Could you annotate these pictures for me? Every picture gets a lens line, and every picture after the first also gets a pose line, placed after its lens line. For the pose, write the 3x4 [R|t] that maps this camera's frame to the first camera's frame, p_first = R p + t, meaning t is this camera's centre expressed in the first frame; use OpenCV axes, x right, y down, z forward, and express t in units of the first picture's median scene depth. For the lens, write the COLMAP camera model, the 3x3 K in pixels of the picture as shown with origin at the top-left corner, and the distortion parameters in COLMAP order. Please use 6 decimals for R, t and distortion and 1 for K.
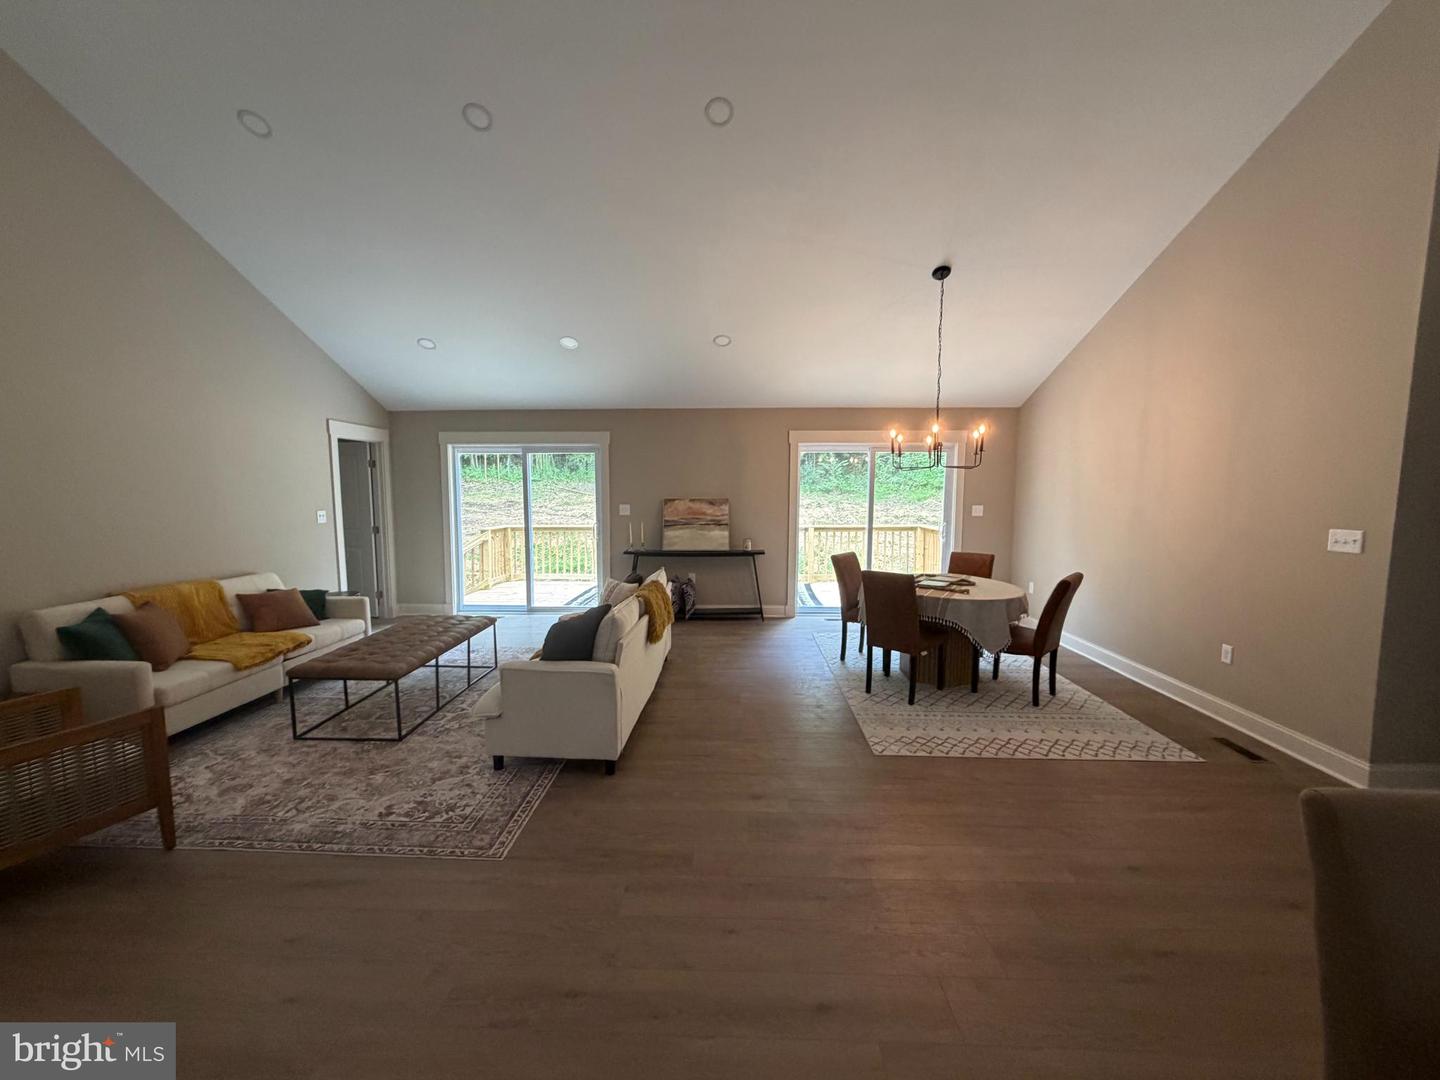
lens RADIAL K [[575.9, 0, 718.7], [0, 575.9, 539.1], [0, 0, 1]] dist [-0.001989, -0.000138]
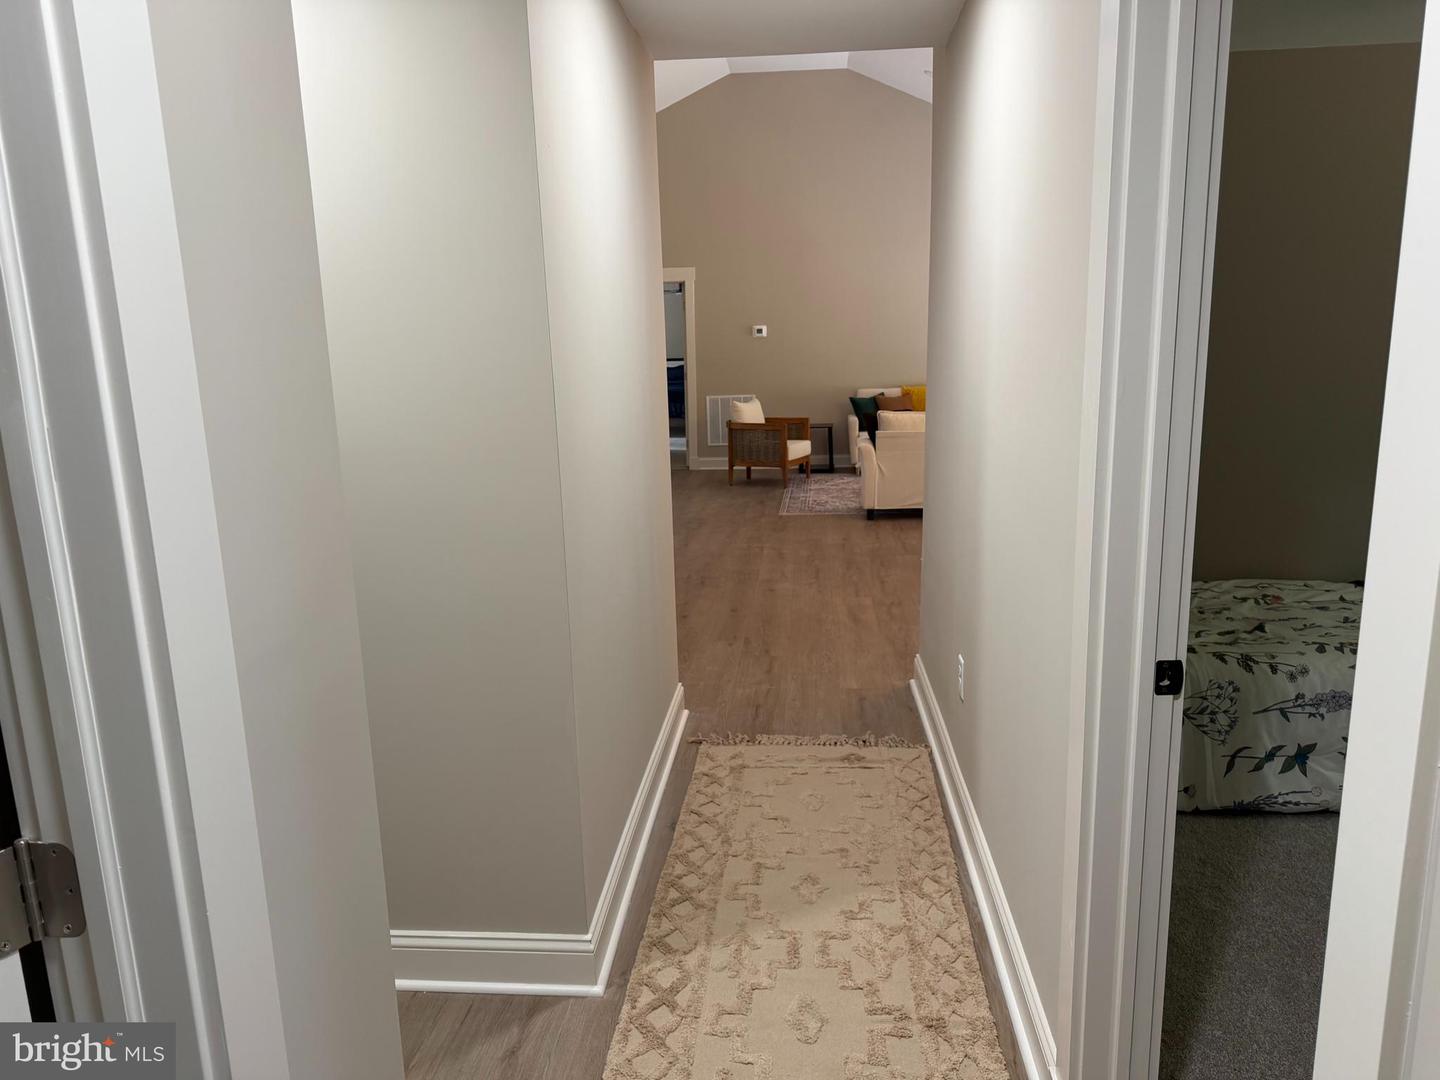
lens RADIAL K [[1010.0, 0, 723.0], [0, 1010.0, 544.7], [0, 0, 1]] dist [0.018237, -0.016033]
pose [[-0.056214, 0.205244, -0.977095, 1.839687], [-0.068194, 0.975568, 0.208846, -0.034975], [0.996087, 0.078372, -0.040845, 0.576028]]
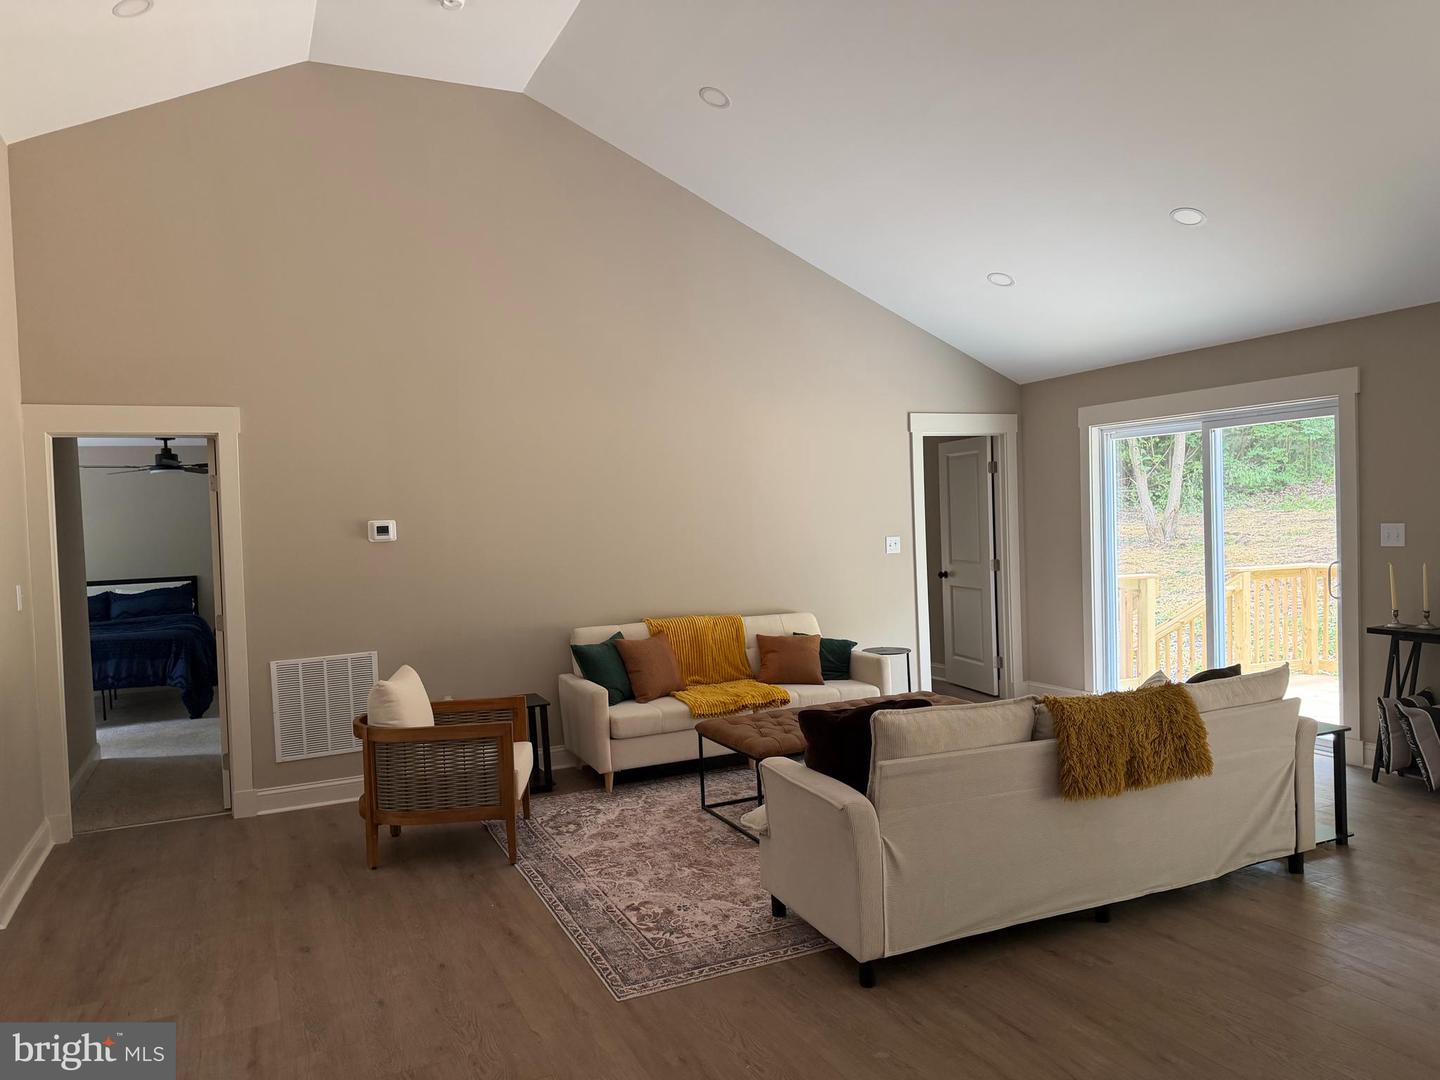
lens RADIAL K [[1010.0, 0, 724.8], [0, 1010.0, 537.9], [0, 0, 1]] dist [0.018237, -0.016033]
pose [[0.451522, 0.000598, -0.892260, 0.517895], [-0.043461, 0.998828, -0.021324, -0.013968], [0.891201, 0.048406, 0.451018, 0.302110]]
